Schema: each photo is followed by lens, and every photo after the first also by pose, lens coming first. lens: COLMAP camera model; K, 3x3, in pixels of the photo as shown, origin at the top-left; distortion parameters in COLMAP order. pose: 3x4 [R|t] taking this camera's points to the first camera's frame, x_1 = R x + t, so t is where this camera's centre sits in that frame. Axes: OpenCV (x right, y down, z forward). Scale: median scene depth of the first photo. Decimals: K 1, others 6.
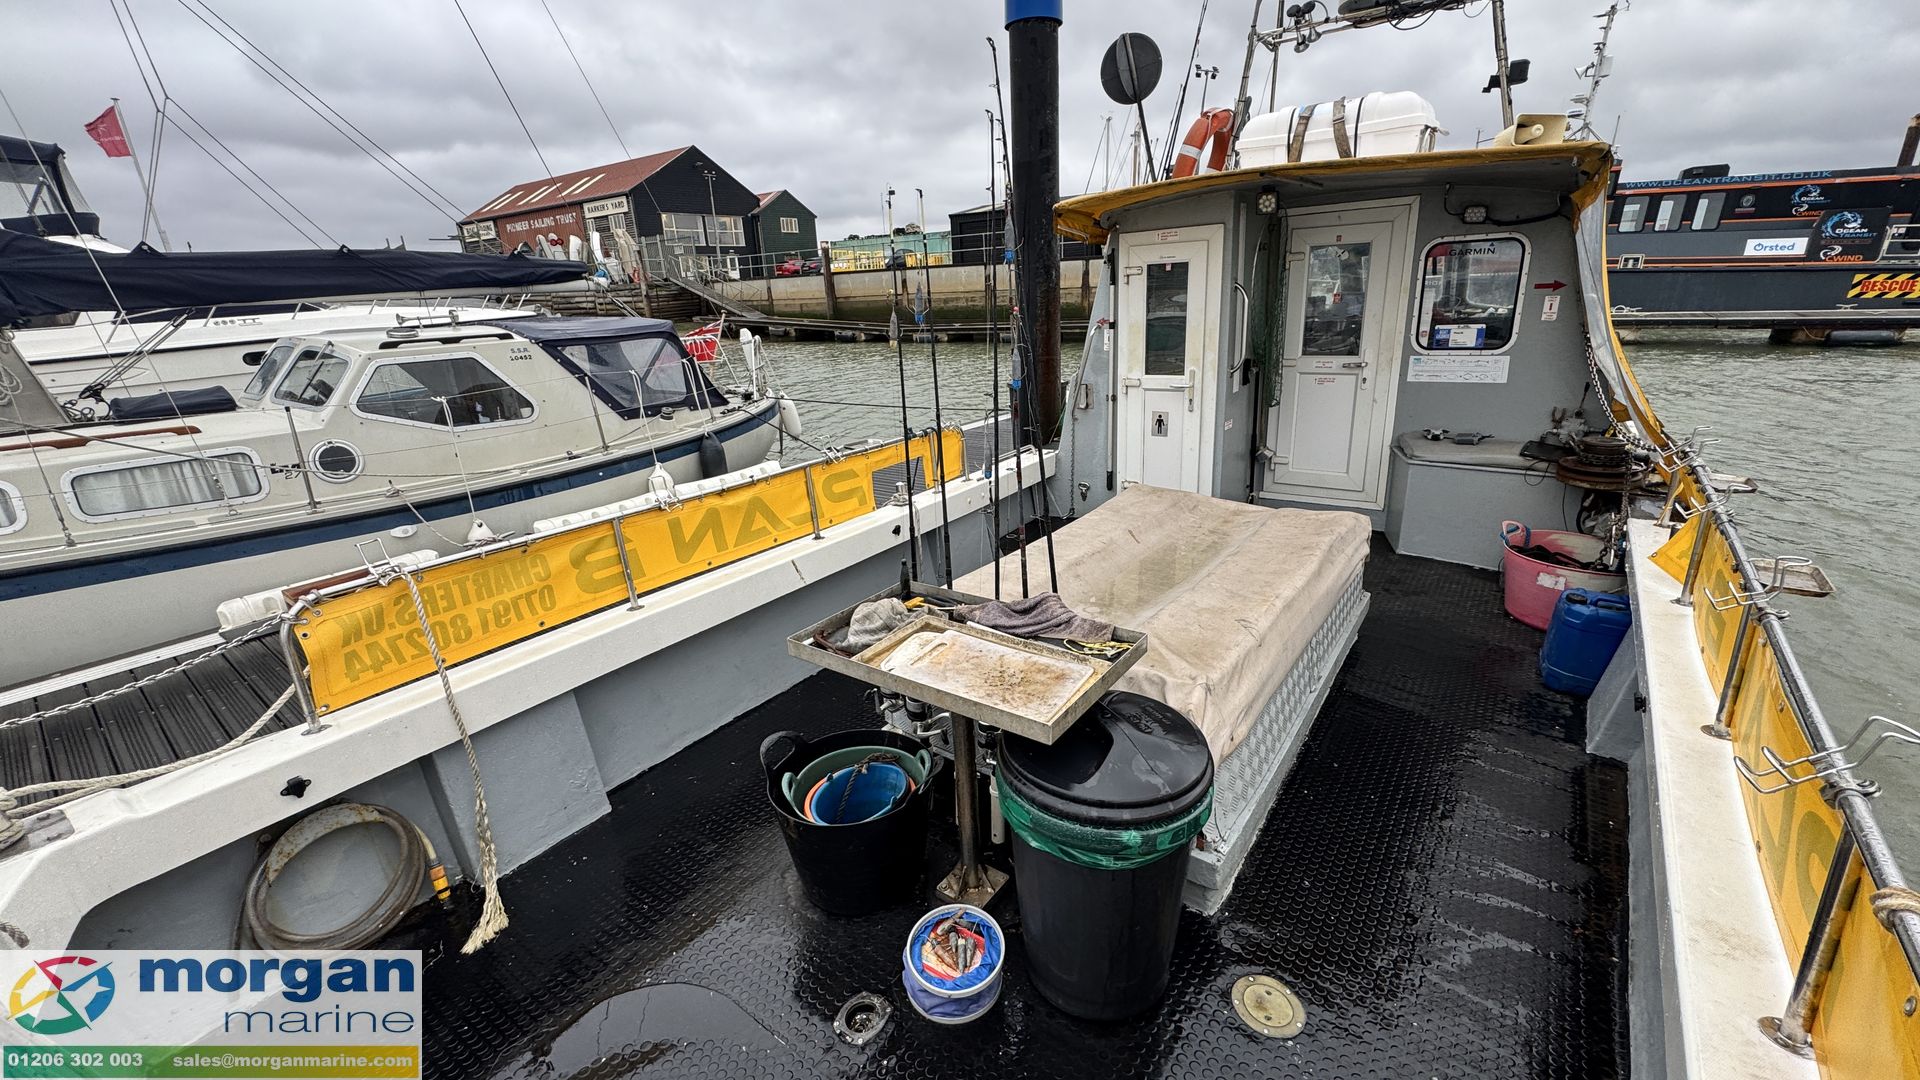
lens RADIAL K [[758.2, 0, 960.0], [0, 758.2, 540.0], [0, 0, 1]] dist [-0.004138, 0.000308]
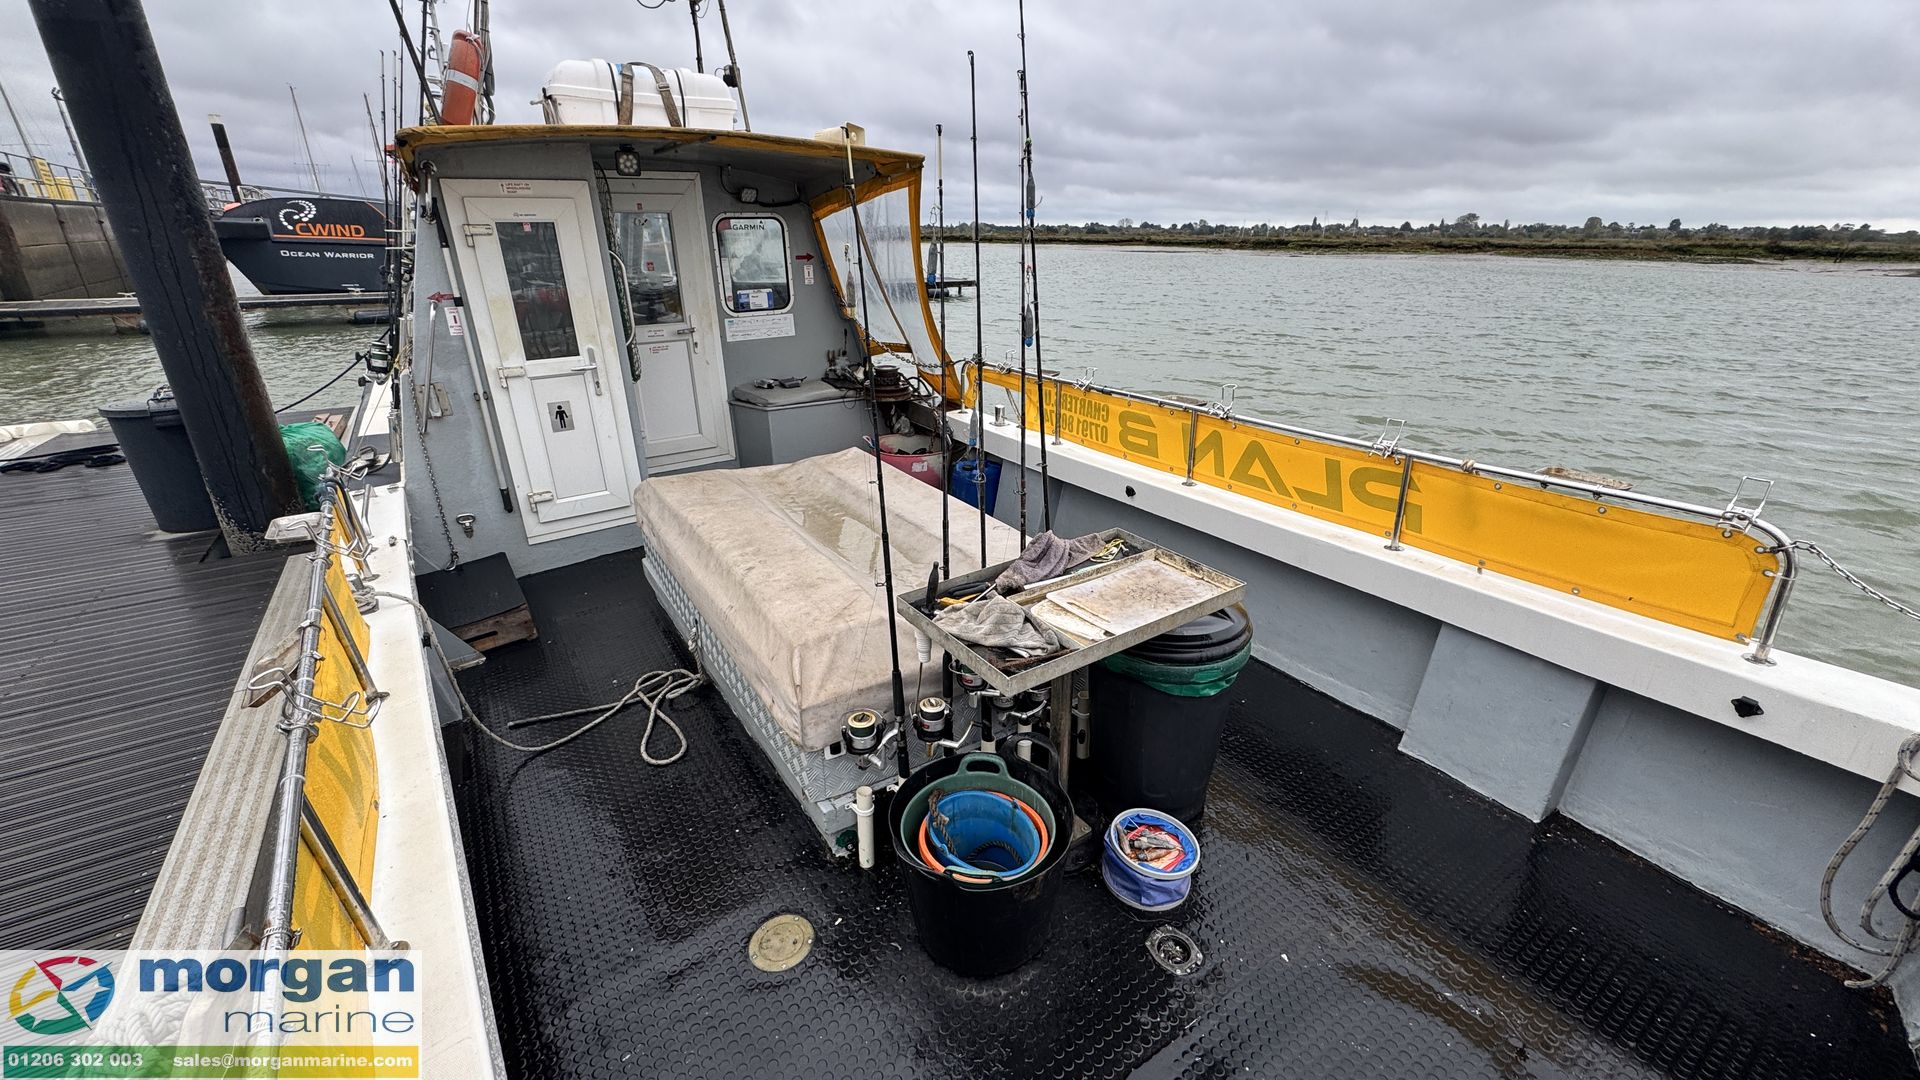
lens RADIAL K [[762.5, 0, 961.2], [0, 762.5, 537.2], [0, 0, 1]] dist [-0.003522, 0.000119]
pose [[0.329291, -0.309713, 0.891990, -0.395076], [0.287002, 0.932810, 0.217935, -0.086720], [-0.899554, 0.184239, 0.396054, 0.296175]]
